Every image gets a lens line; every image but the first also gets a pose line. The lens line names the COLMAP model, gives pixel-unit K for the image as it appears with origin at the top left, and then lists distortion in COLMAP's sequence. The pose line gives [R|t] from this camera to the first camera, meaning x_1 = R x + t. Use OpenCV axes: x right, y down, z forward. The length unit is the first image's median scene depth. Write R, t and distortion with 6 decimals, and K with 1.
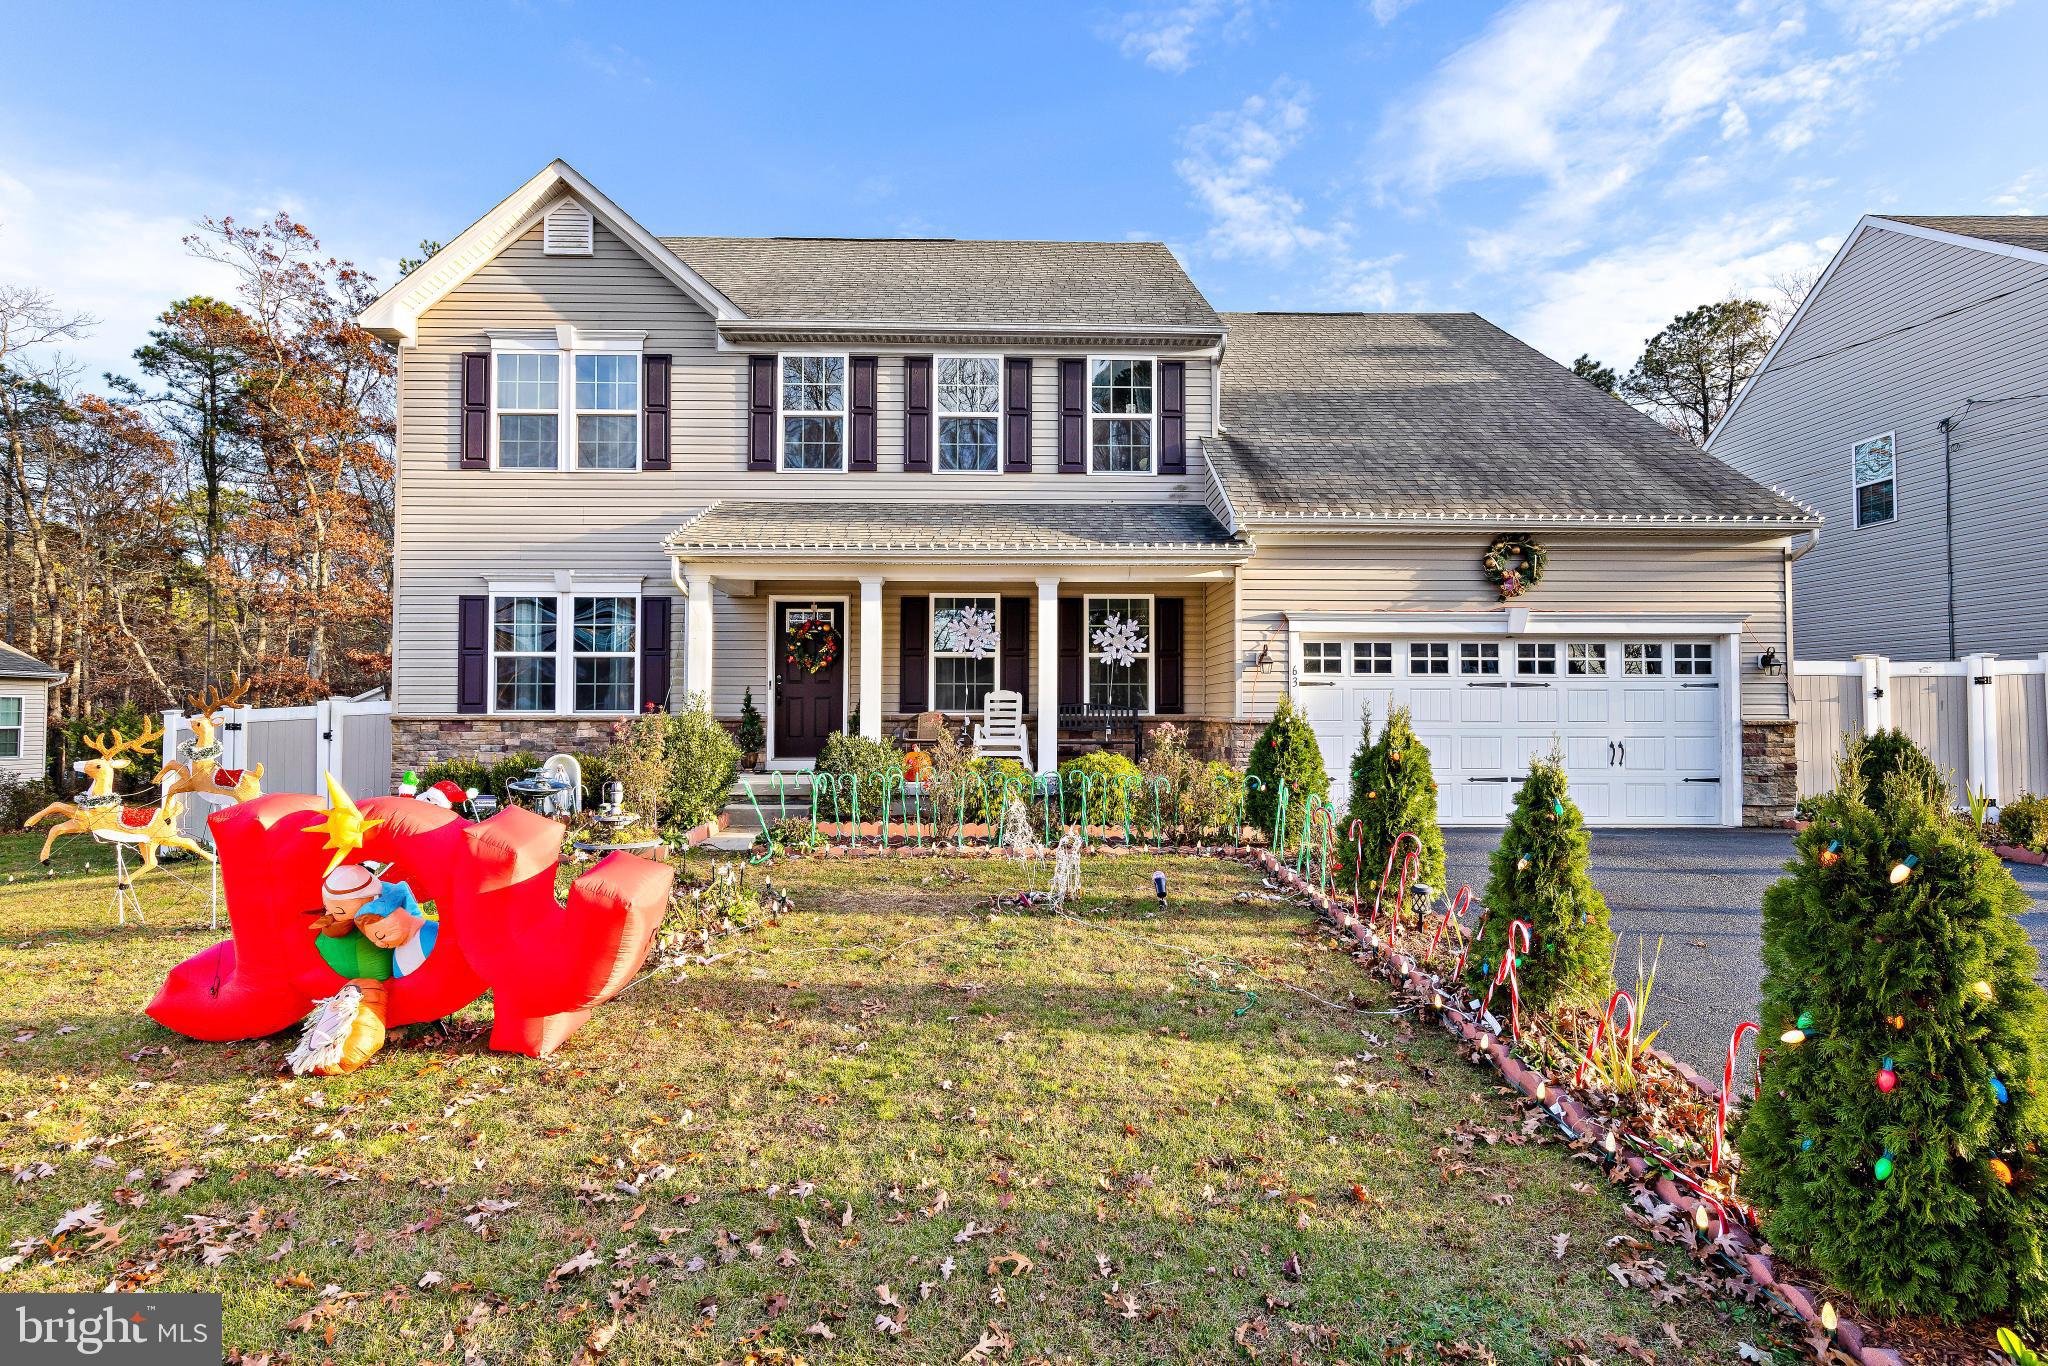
lens RADIAL K [[885.7, 0, 1024.0], [0, 885.7, 683.0], [0, 0, 1]] dist [-0.000933, -0.000203]
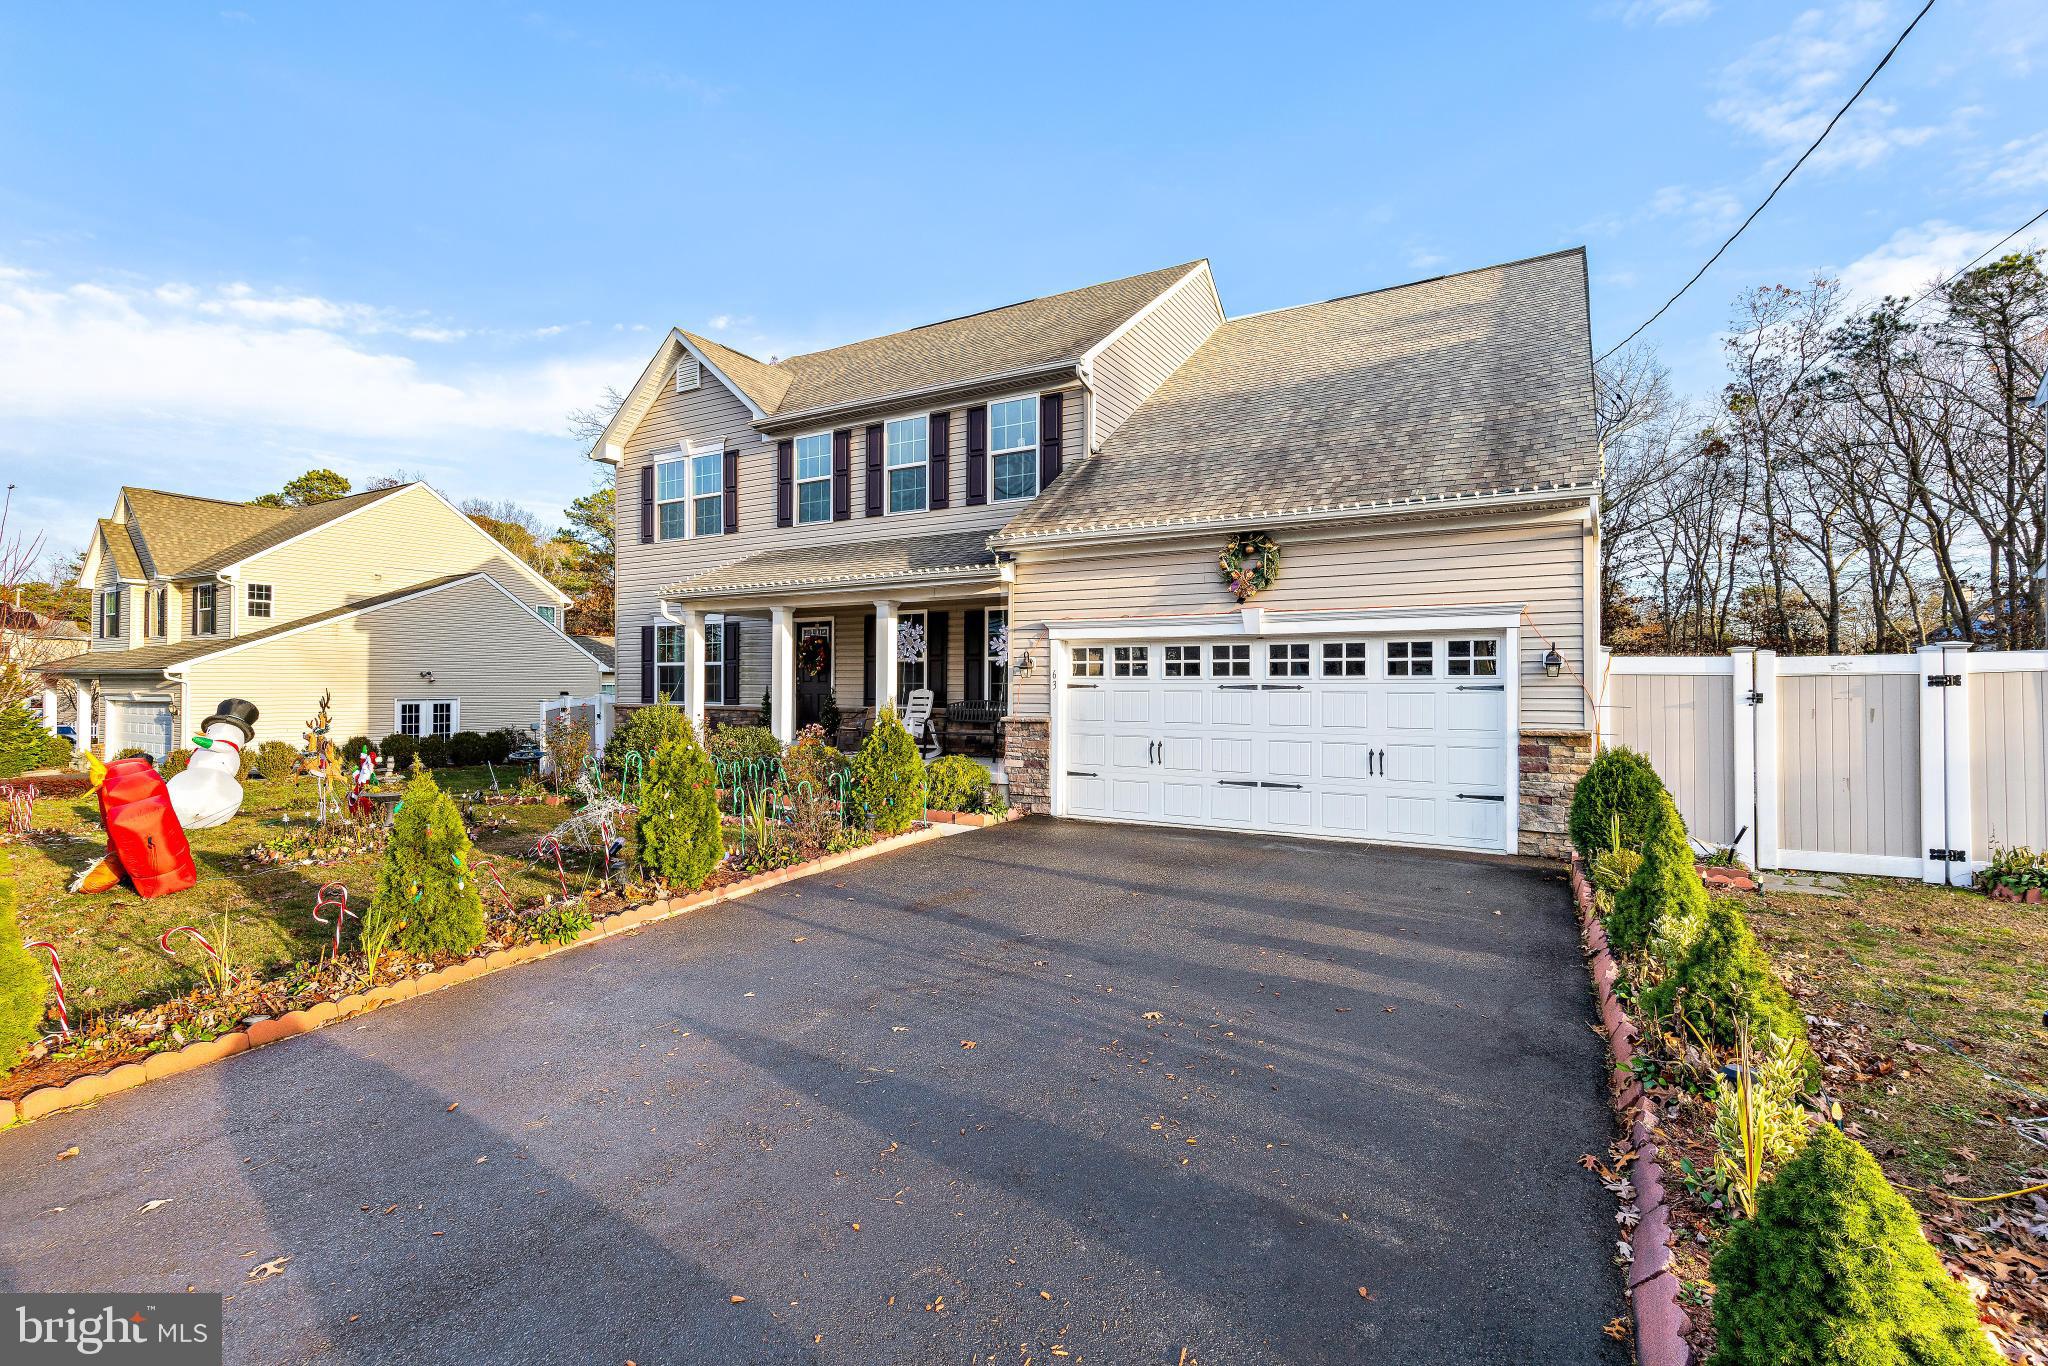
lens RADIAL K [[914.0, 0, 1037.8], [0, 914.0, 671.7], [0, 0, 1]] dist [-0.020013, 0.000062]
pose [[0.860957, -0.008739, -0.508603, 0.736334], [-0.000342, 0.999842, -0.017758, 0.002329], [0.508678, 0.015462, 0.860818, 0.016197]]
